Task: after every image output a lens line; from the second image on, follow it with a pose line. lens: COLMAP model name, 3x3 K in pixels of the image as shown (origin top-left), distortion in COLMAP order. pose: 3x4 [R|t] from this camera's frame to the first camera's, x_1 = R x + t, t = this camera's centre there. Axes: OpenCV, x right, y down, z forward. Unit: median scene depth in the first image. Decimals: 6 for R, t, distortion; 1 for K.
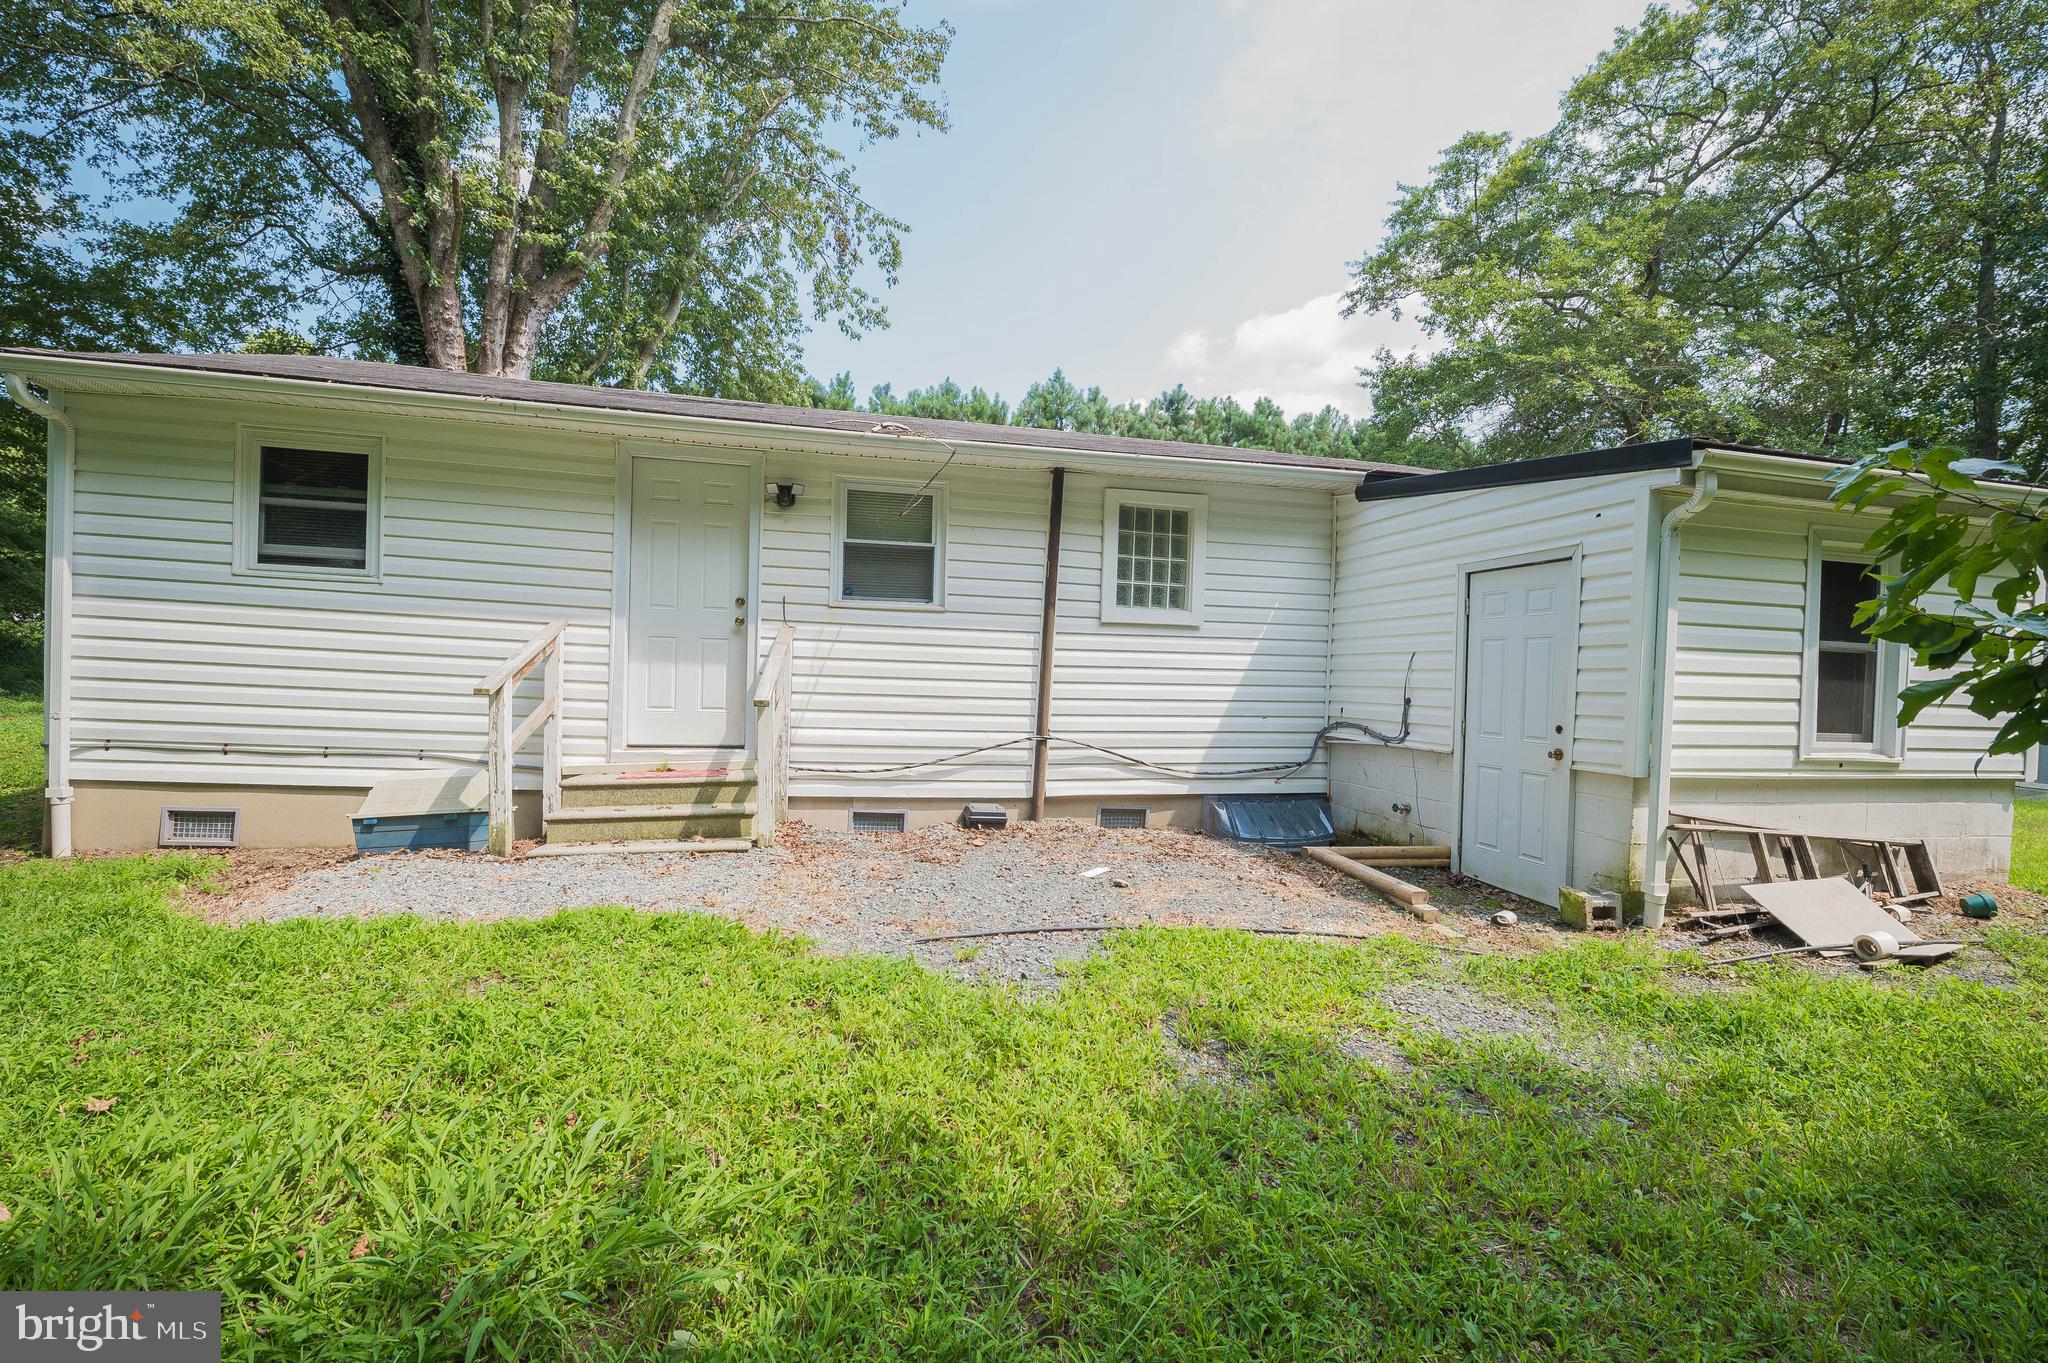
lens RADIAL K [[880.6, 0, 1024.0], [0, 880.6, 681.5], [0, 0, 1]] dist [-0.008433, -0.005102]
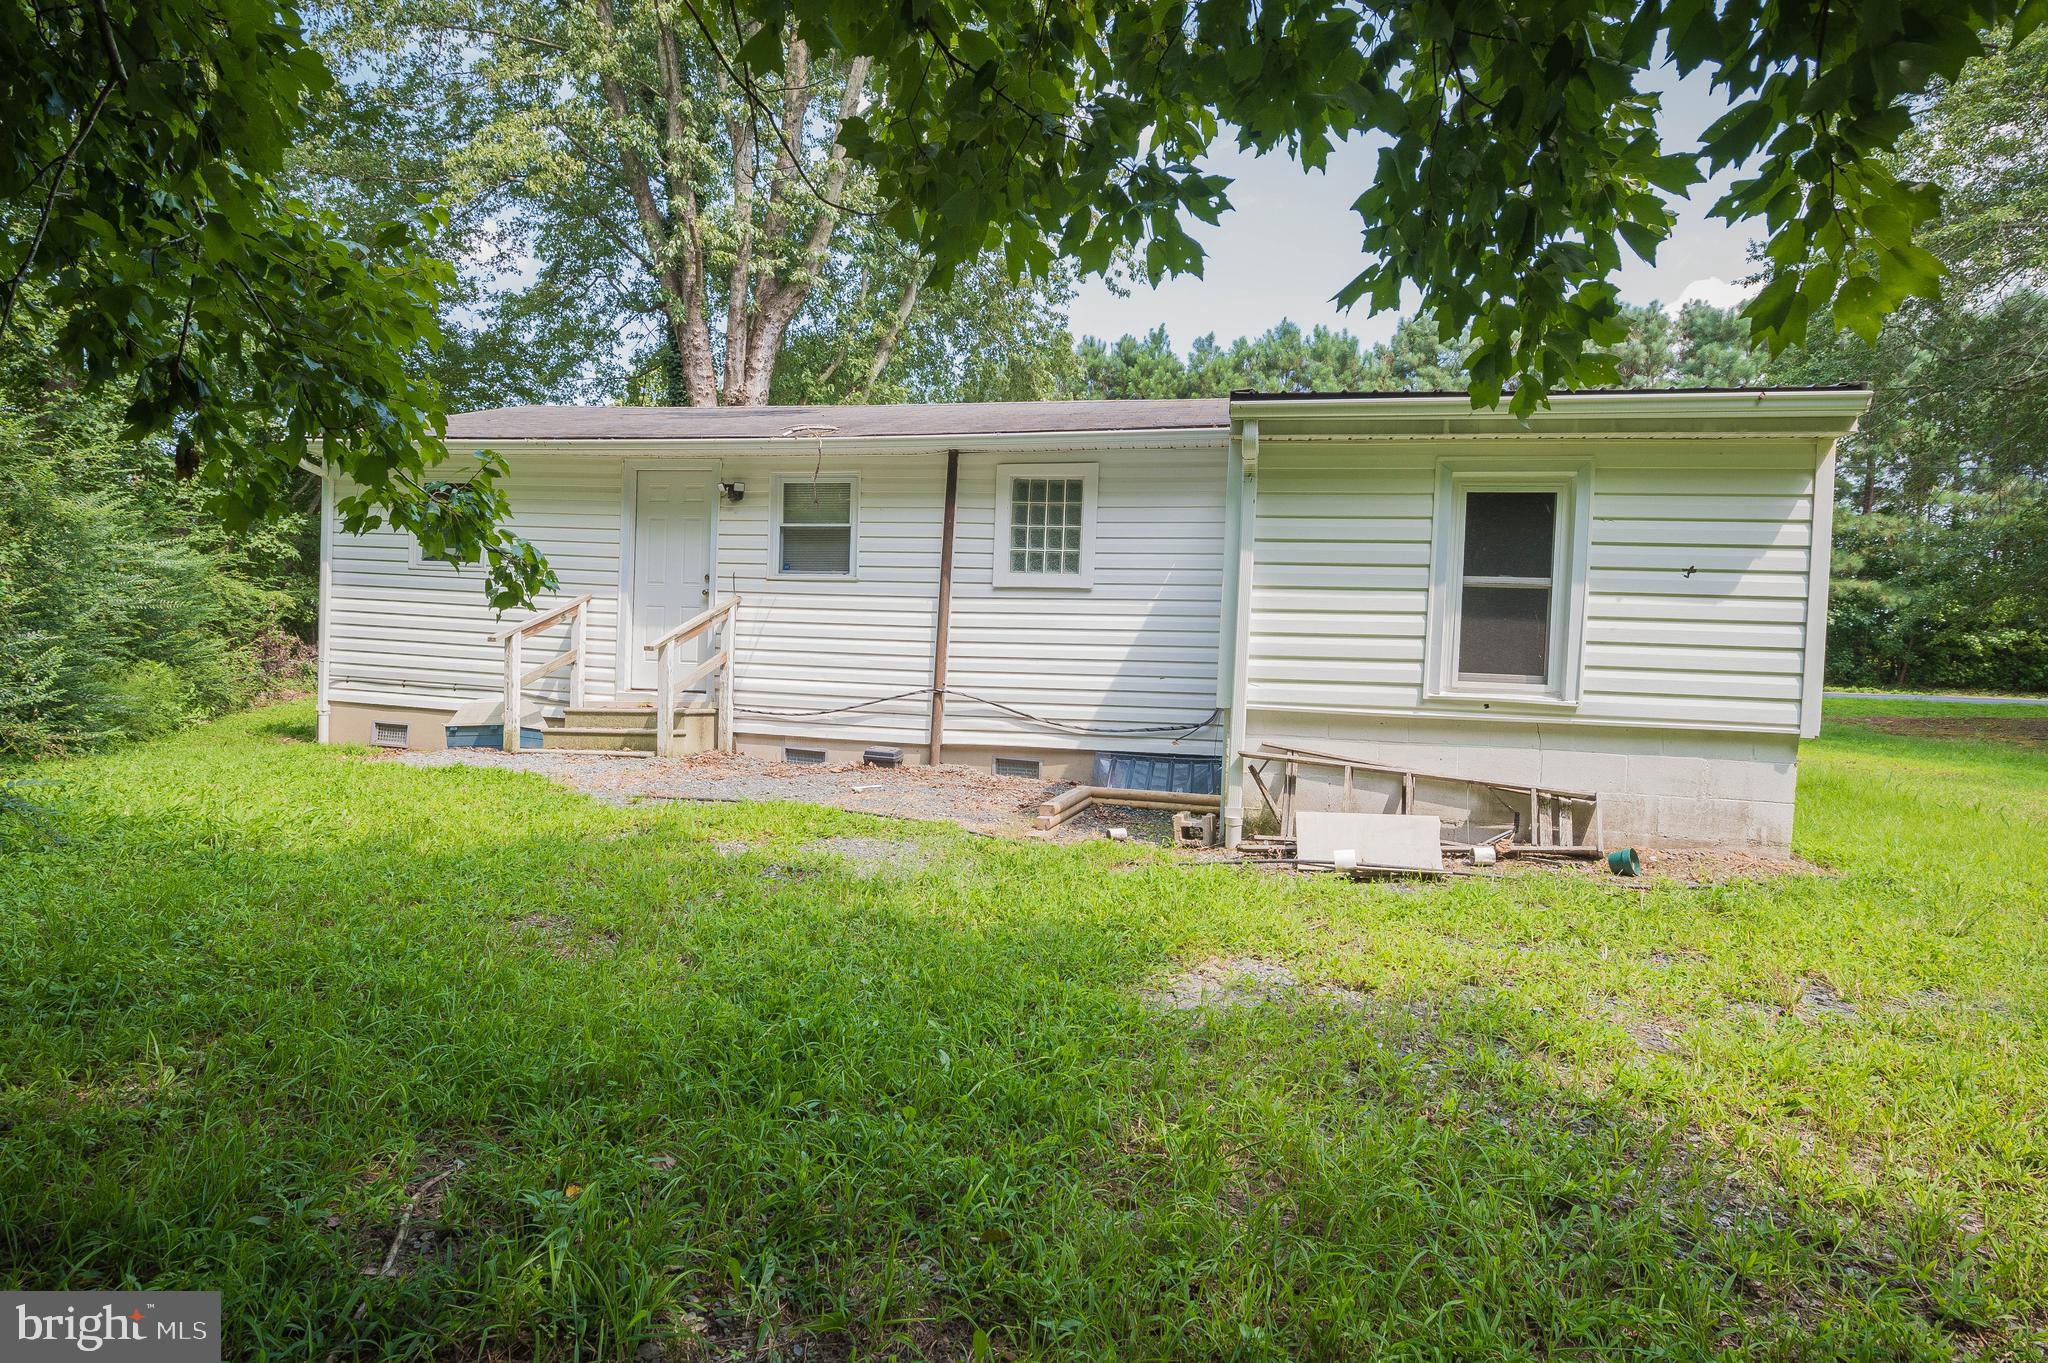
lens RADIAL K [[1103.1, 0, 1024.0], [0, 1103.1, 681.5], [0, 0, 1]] dist [0.002833, 0.000480]
pose [[0.902960, 0.008067, -0.429650, 0.720649], [-0.013225, 0.999872, -0.009022, 0.062776], [0.429522, 0.013828, 0.902951, -0.222928]]
